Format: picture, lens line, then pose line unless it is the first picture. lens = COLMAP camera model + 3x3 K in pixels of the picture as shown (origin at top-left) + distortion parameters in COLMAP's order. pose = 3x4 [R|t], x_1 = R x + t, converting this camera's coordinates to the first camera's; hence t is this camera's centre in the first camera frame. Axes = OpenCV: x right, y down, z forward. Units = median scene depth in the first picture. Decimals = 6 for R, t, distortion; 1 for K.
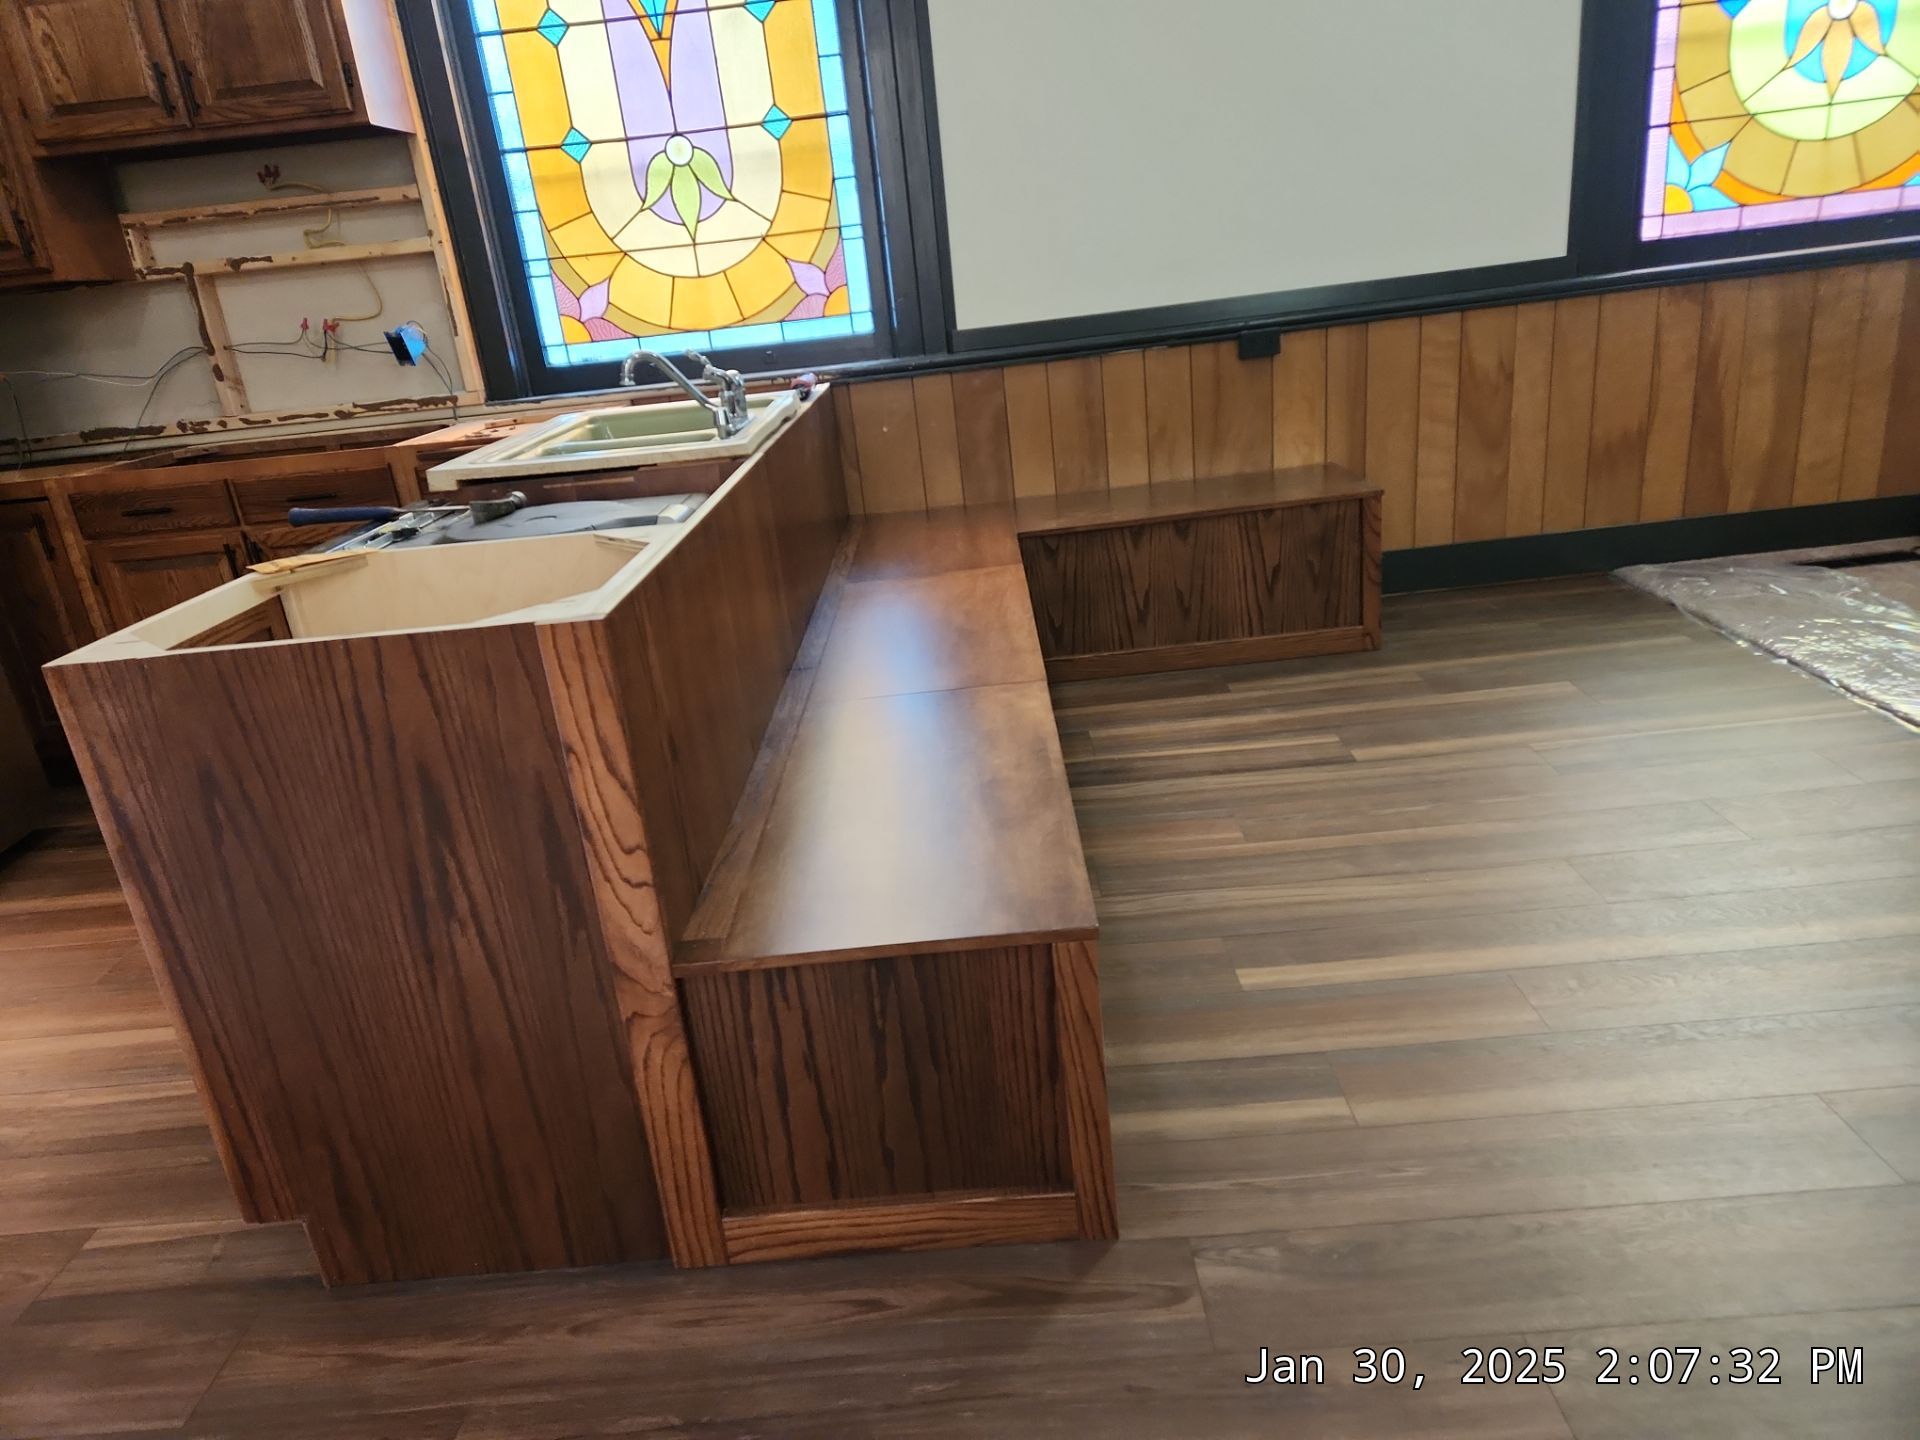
lens RADIAL K [[1270.5, 0, 943.5], [0, 1270.5, 732.9], [0, 0, 1]] dist [0.081155, -0.060261]
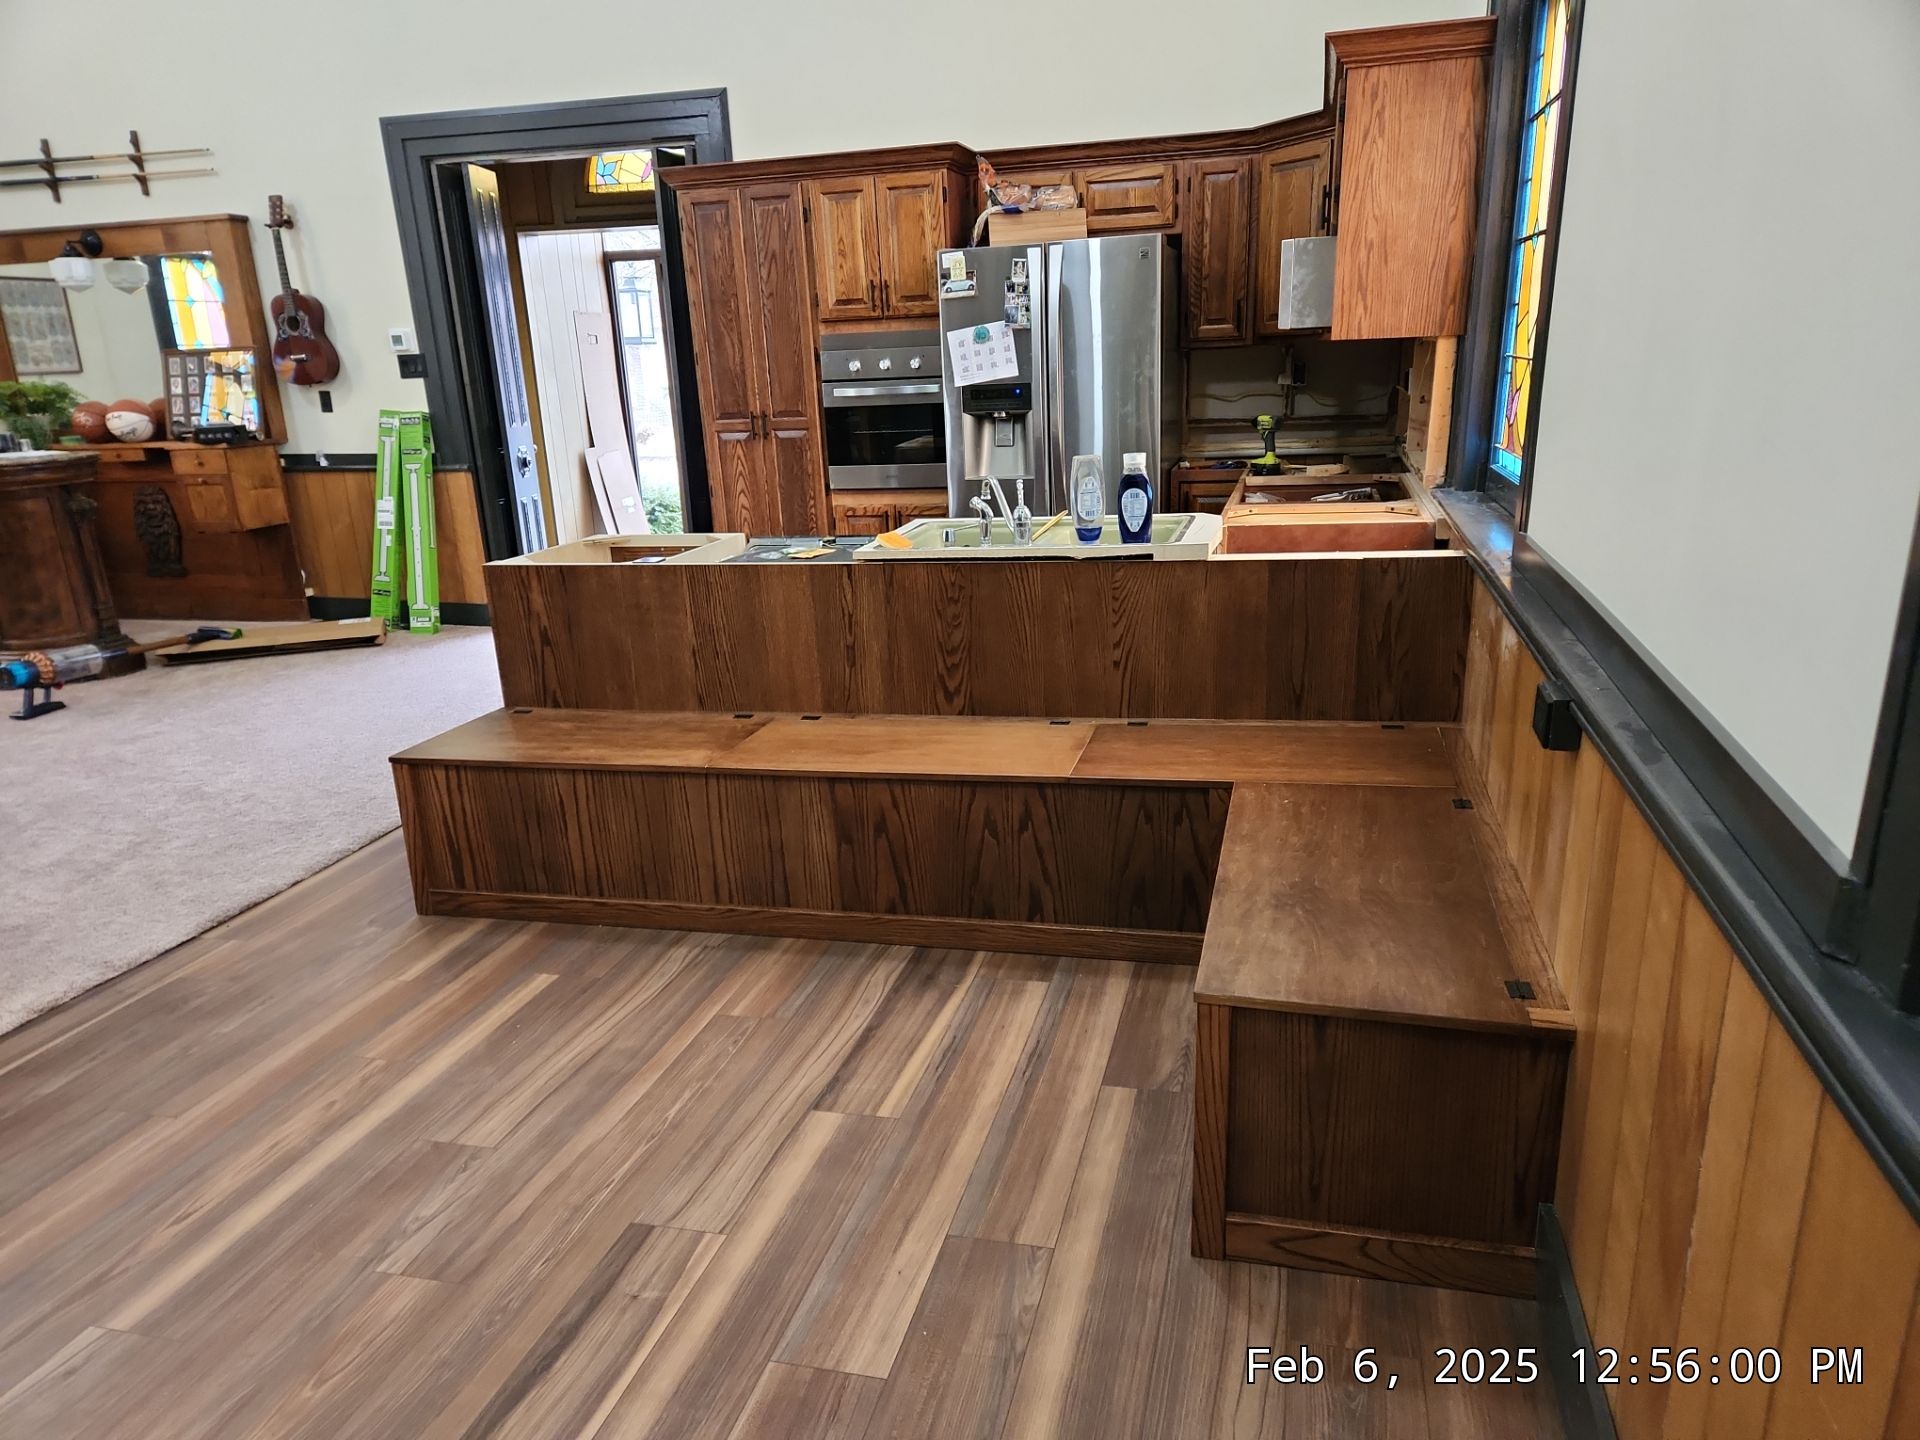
lens RADIAL K [[1270.5, 0, 952.4], [0, 1270.5, 741.3], [0, 0, 1]] dist [0.081155, -0.060261]
pose [[-0.243082, 0.391572, -0.887459, 0.734935], [-0.268465, 0.852003, 0.449463, -0.452075], [0.932115, 0.347508, -0.101984, 0.839597]]
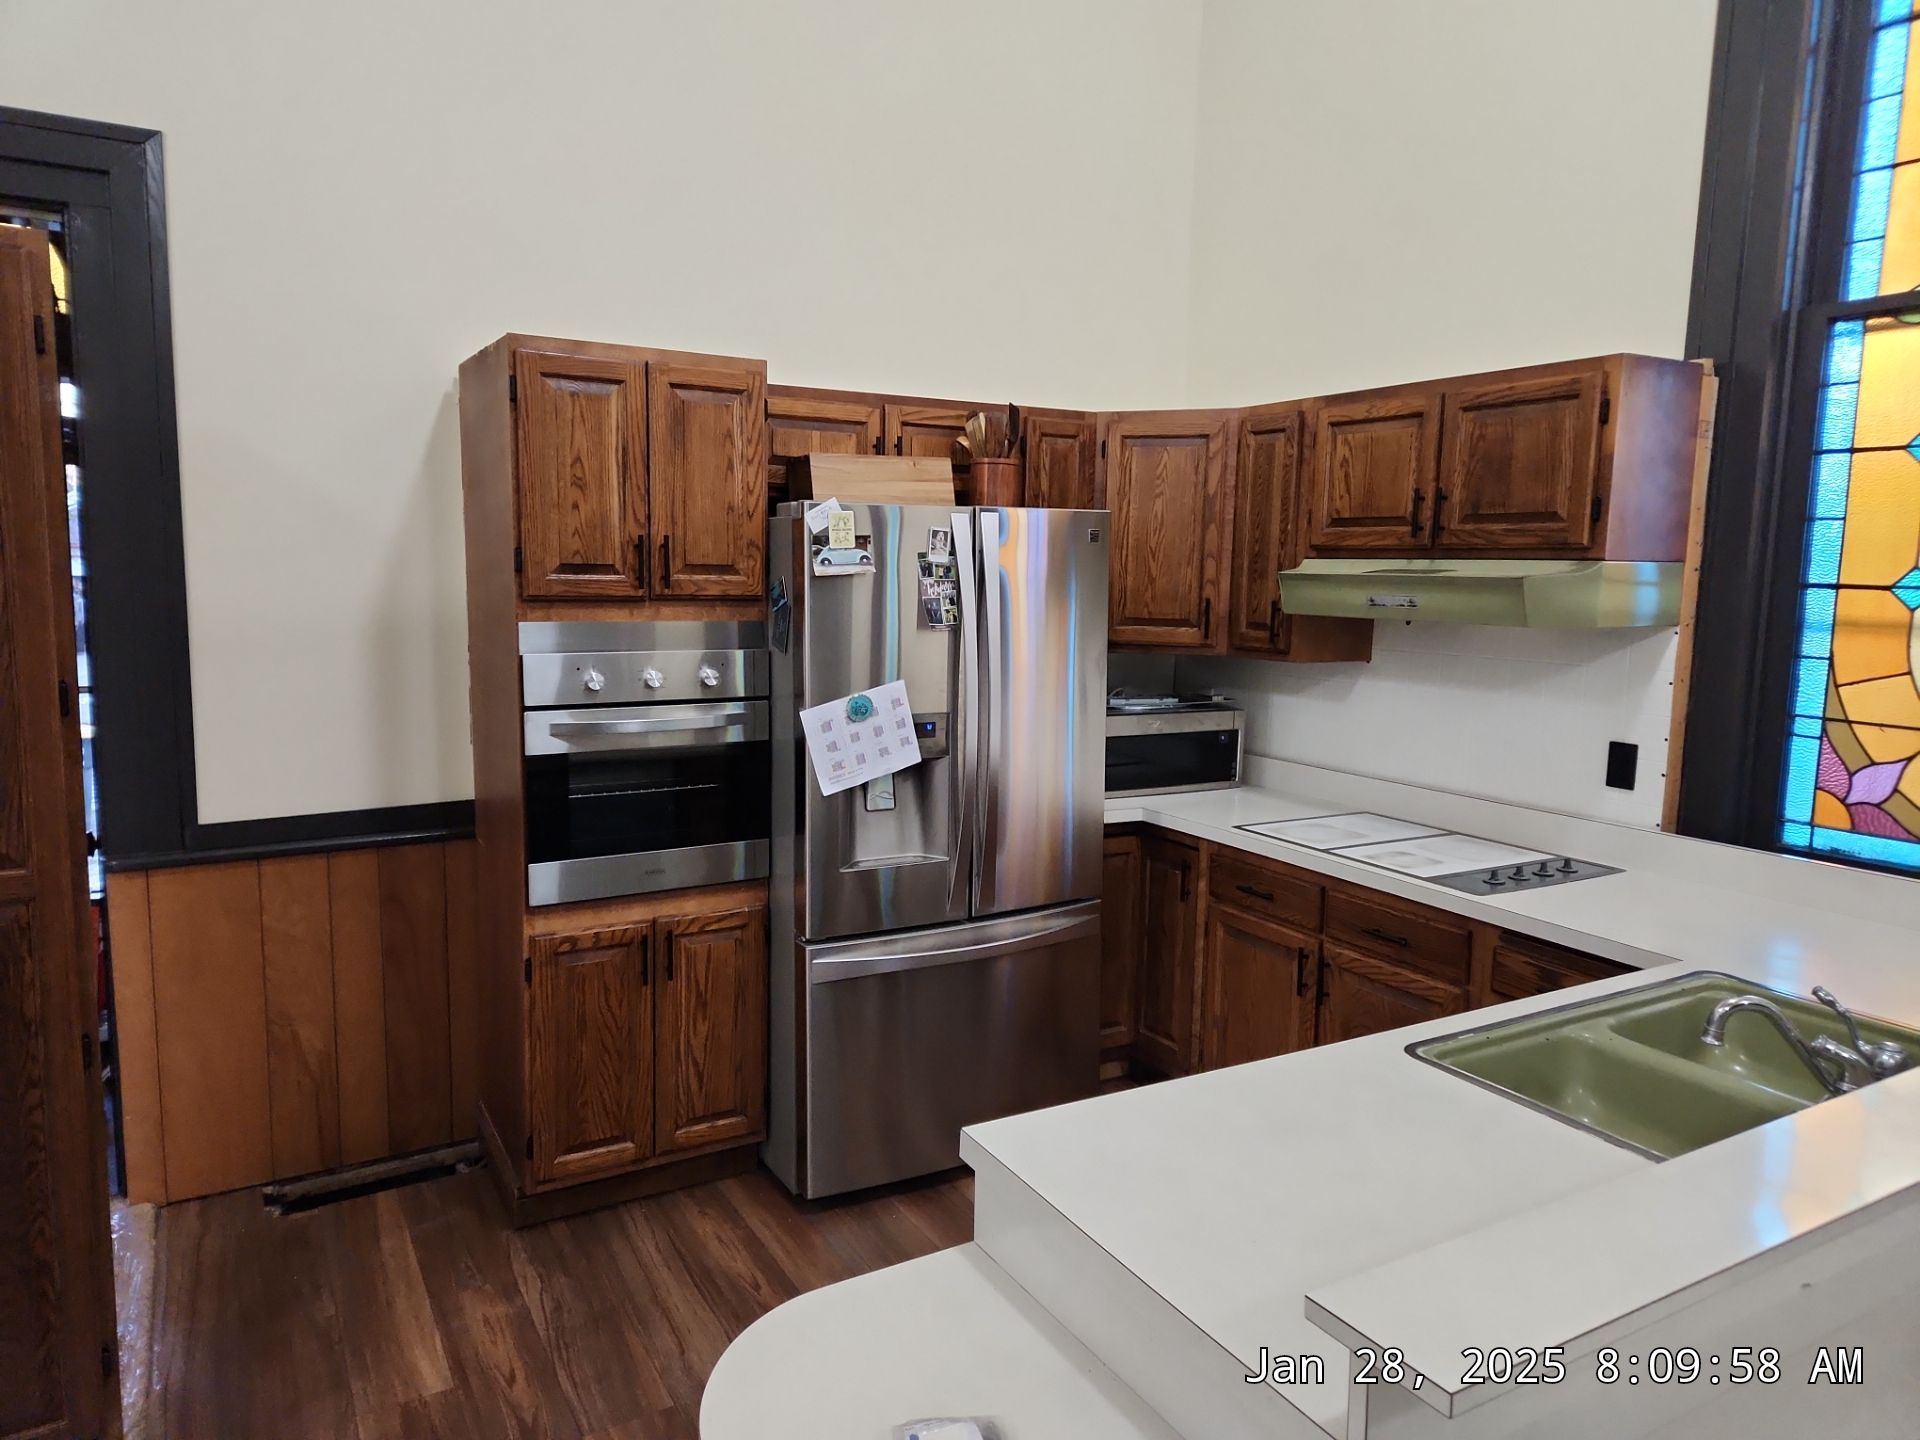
lens RADIAL K [[1270.5, 0, 948.4], [0, 1270.5, 719.9], [0, 0, 1]] dist [0.081155, -0.060261]
pose [[0.506035, 0.216300, -0.834951, 0.070541], [-0.359658, 0.932784, 0.023668, -0.206610], [0.783948, 0.288320, 0.549816, 0.188747]]
